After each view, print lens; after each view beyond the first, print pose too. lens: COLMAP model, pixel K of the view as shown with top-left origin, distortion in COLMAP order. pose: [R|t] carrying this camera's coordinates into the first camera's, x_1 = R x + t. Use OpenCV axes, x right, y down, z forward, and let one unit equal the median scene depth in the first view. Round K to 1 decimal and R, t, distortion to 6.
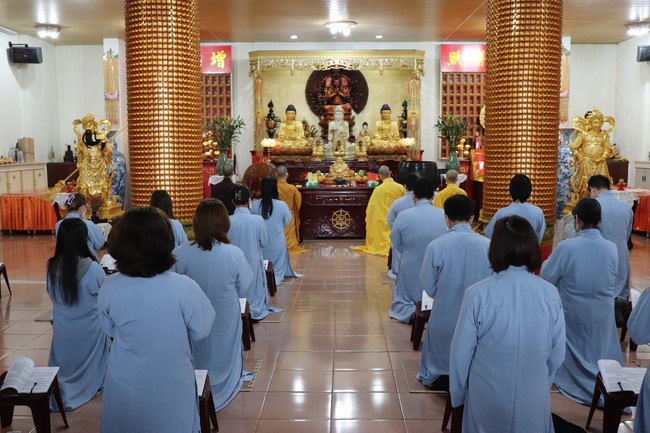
lens RADIAL K [[644.6, 0, 325.0], [0, 644.6, 216.5], [0, 0, 1]] dist [-0.052253, 0.010666]
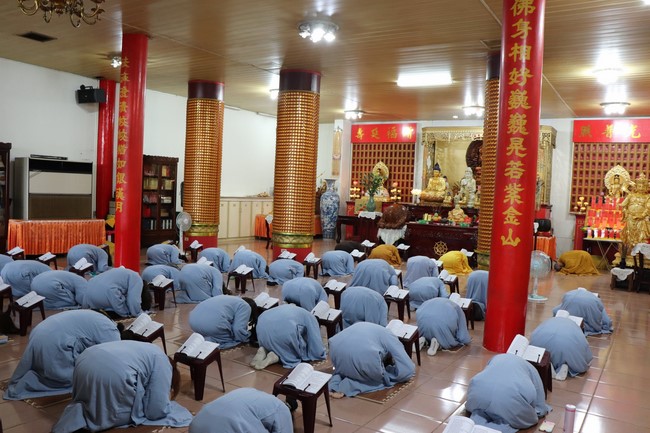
lens RADIAL K [[541.6, 0, 325.0], [0, 541.6, 216.5], [0, 0, 1]] dist [-0.133445, 0.108794]
pose [[0.850106, 0.068044, -0.522198, 0.325314], [-0.104990, 0.993609, -0.041447, 0.008194], [0.516040, 0.090059, 0.851817, -0.097182]]
